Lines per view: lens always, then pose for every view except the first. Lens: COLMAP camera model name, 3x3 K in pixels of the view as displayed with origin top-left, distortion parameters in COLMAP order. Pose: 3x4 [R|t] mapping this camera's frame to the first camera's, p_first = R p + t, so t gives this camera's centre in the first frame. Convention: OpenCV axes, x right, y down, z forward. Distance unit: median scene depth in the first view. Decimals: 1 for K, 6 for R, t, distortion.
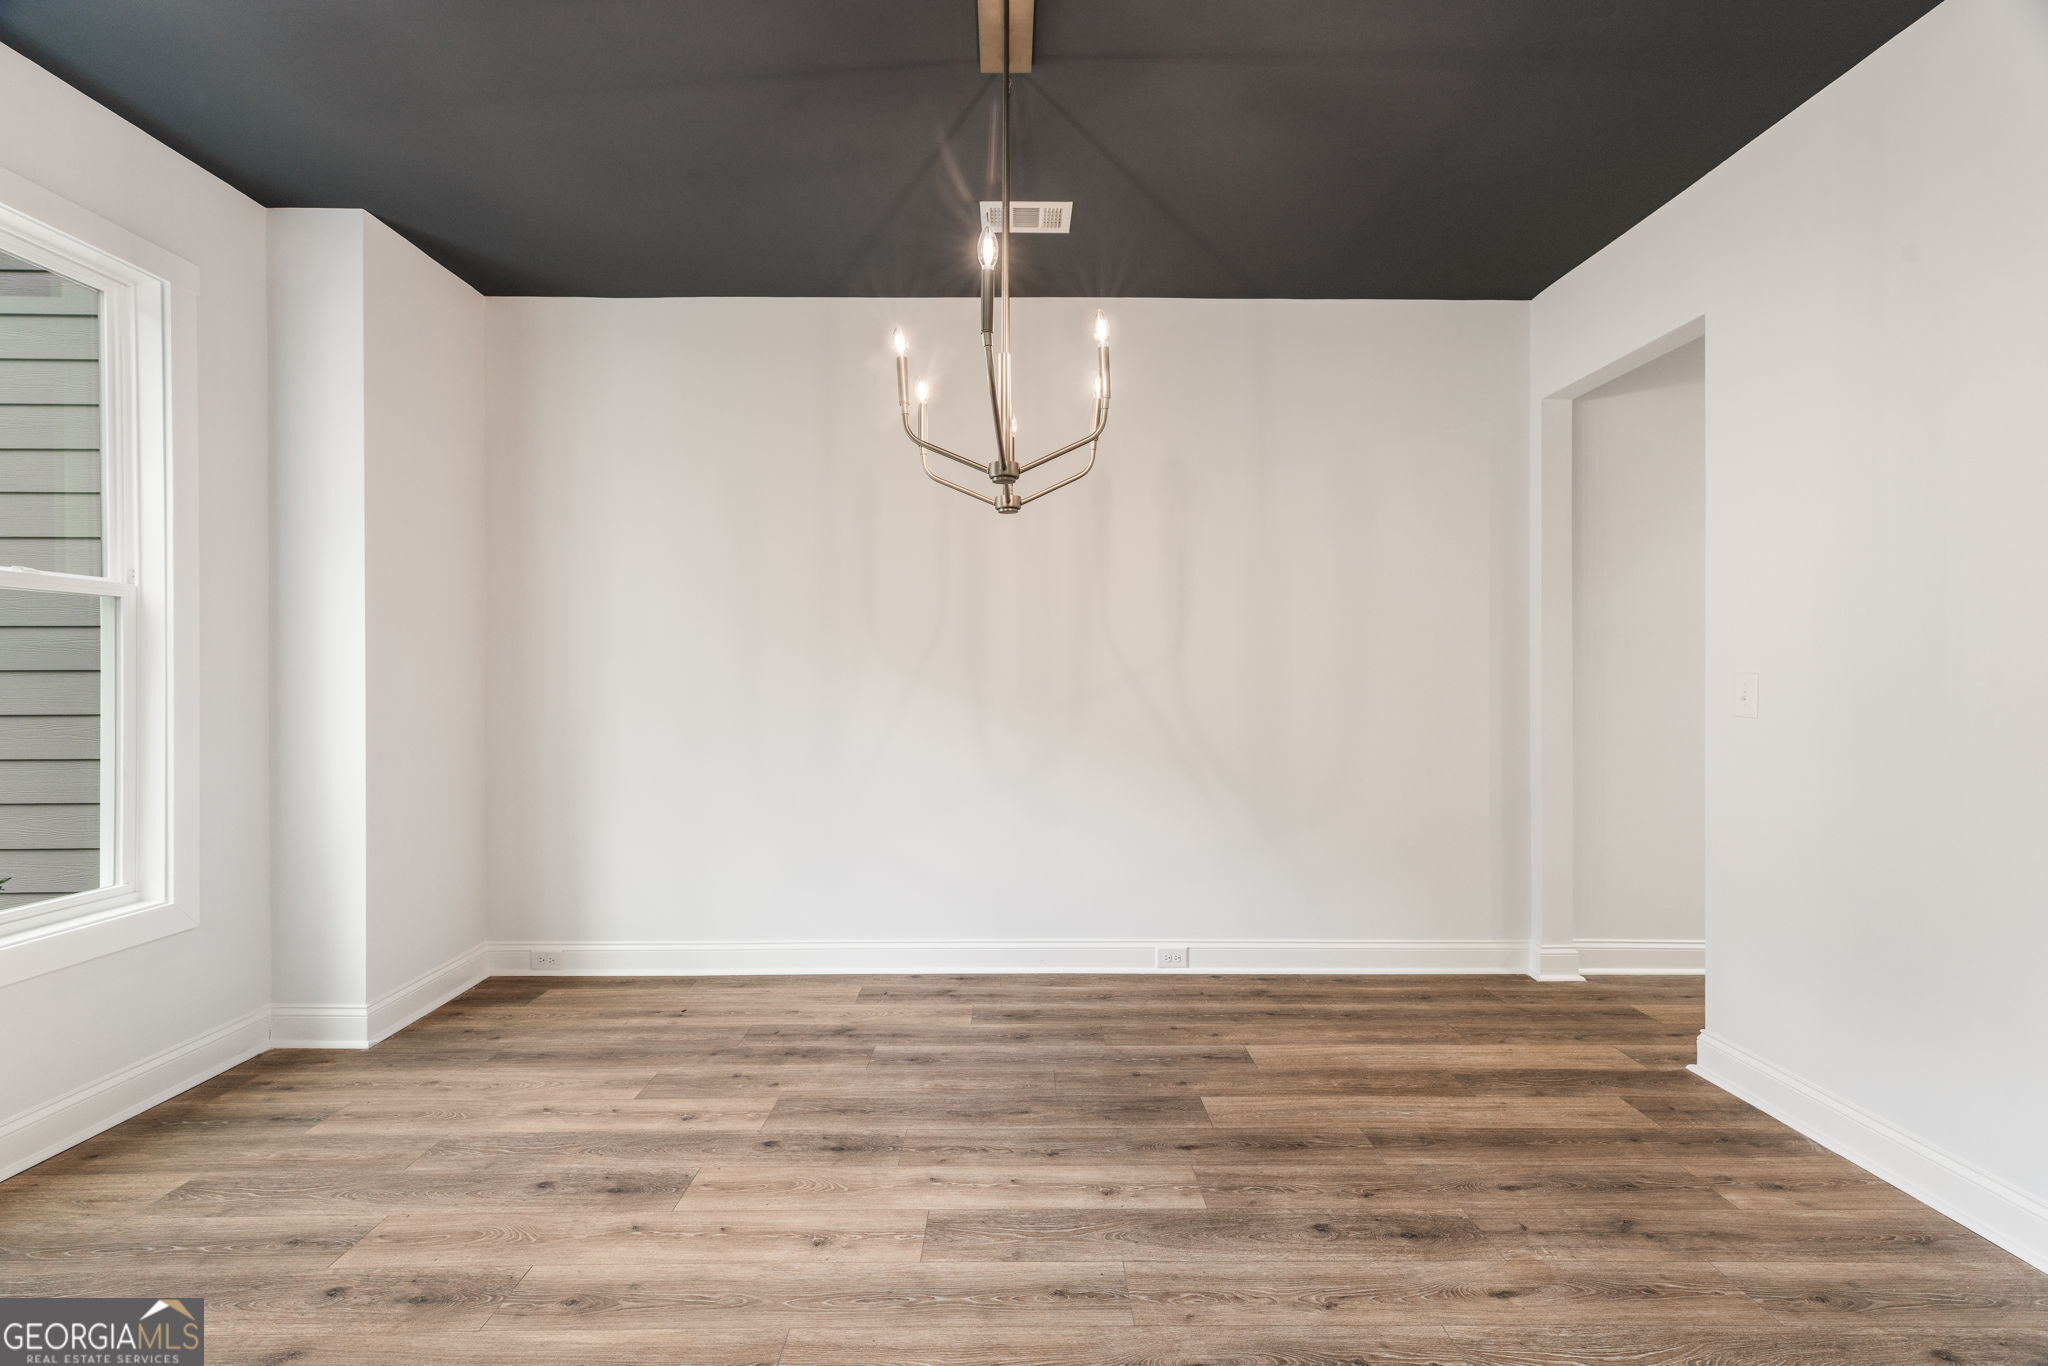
lens RADIAL K [[946.6, 0, 1026.9], [0, 946.6, 681.9], [0, 0, 1]] dist [0.001271, 0.001178]
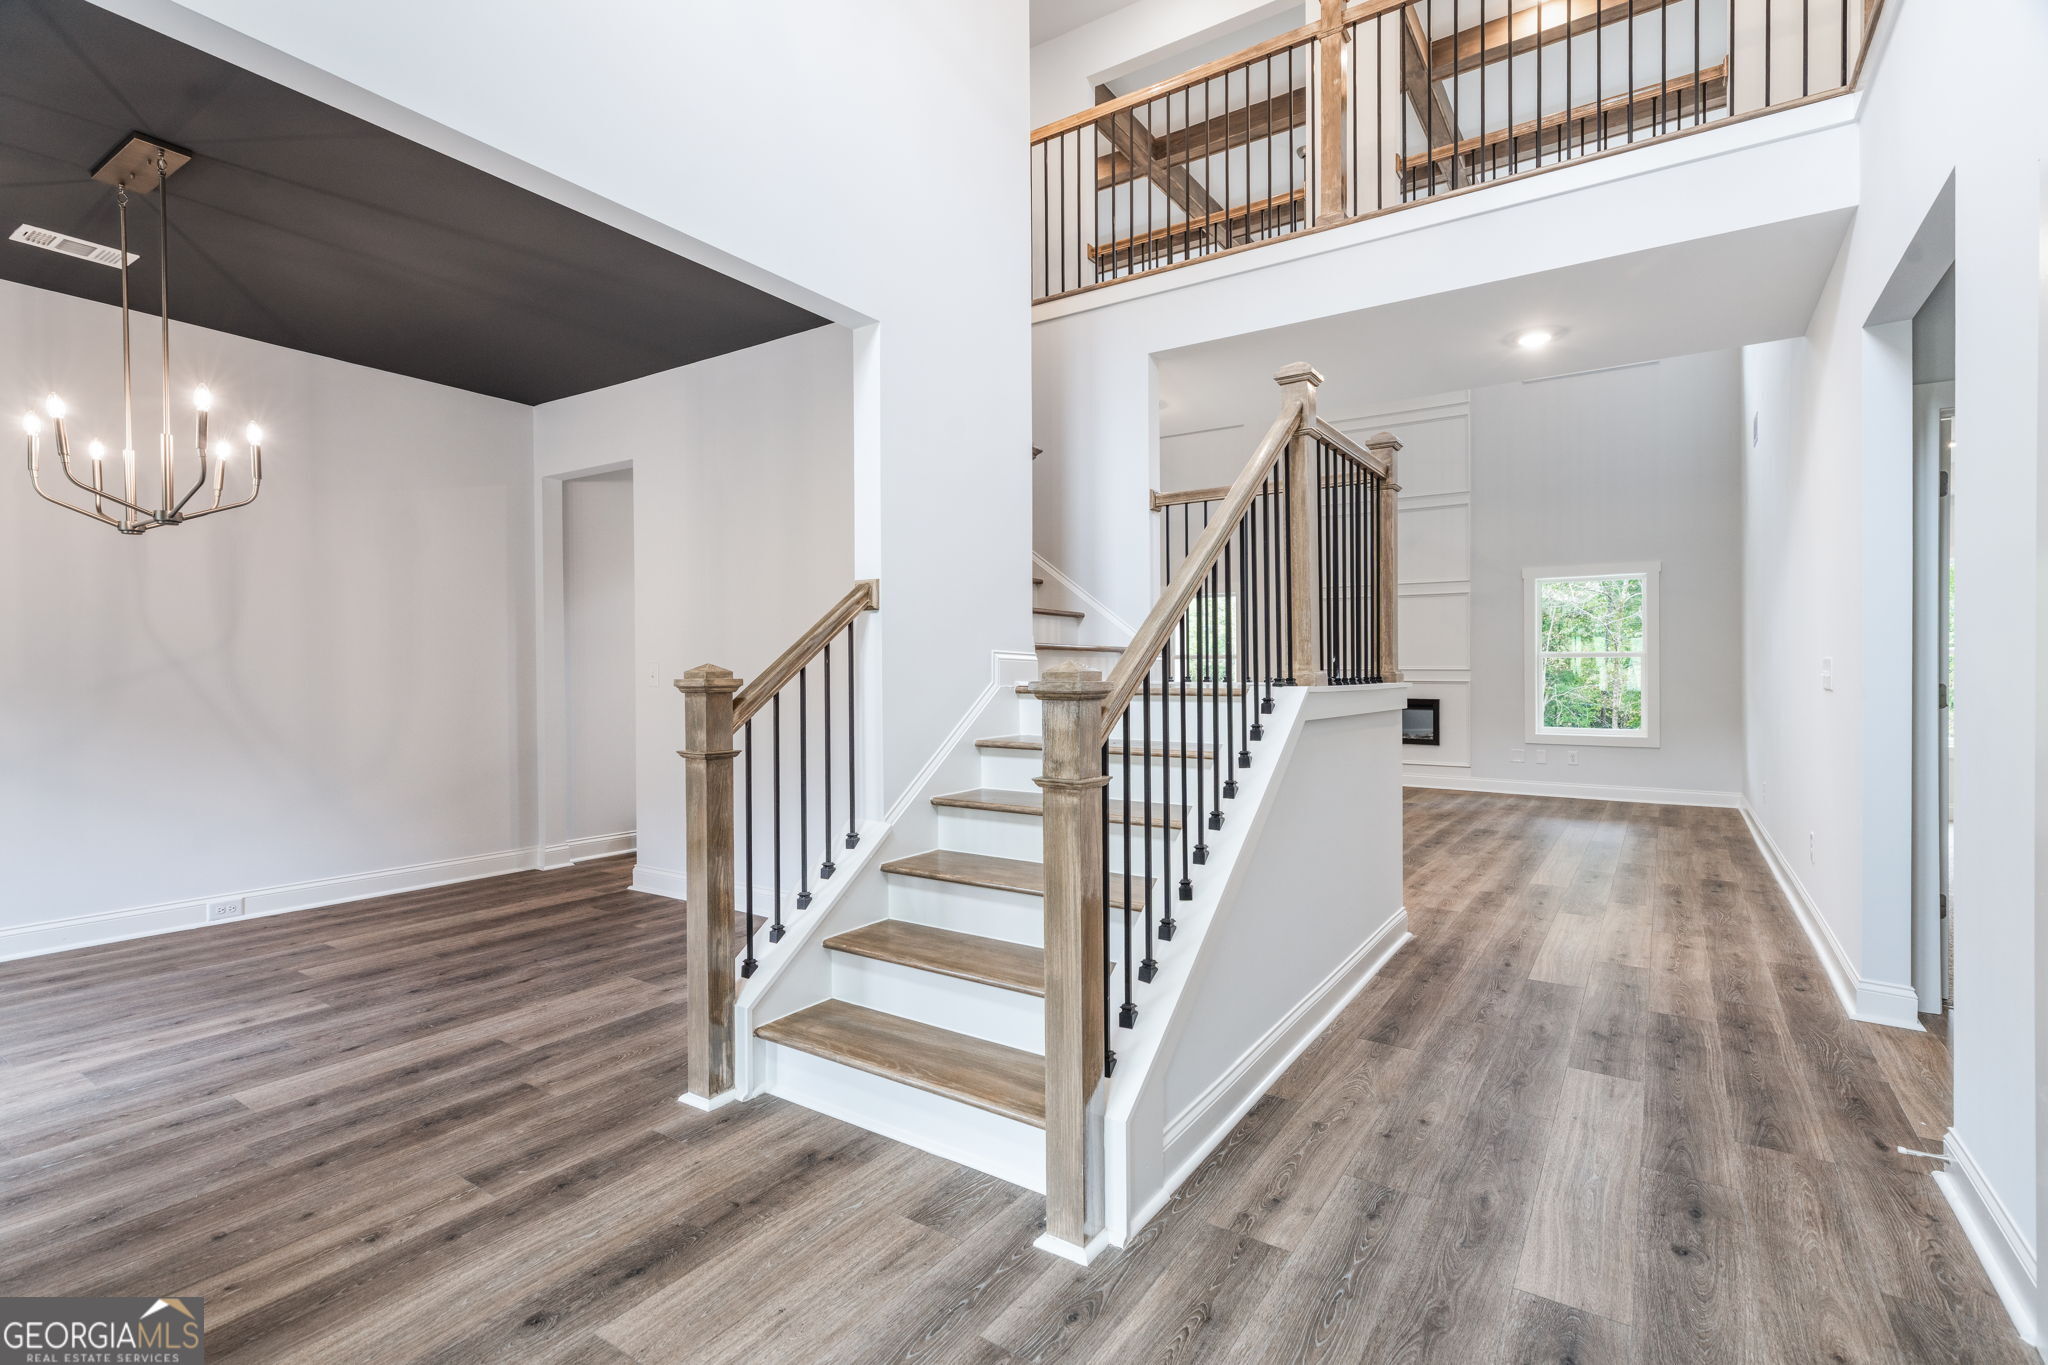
lens RADIAL K [[946.6, 0, 1028.9], [0, 946.6, 680.7], [0, 0, 1]] dist [0.001271, 0.001178]
pose [[0.565620, -0.008951, 0.824618, -0.330149], [0.005261, 0.999960, 0.007246, 0.016760], [-0.824650, 0.000240, 0.565644, -0.614956]]
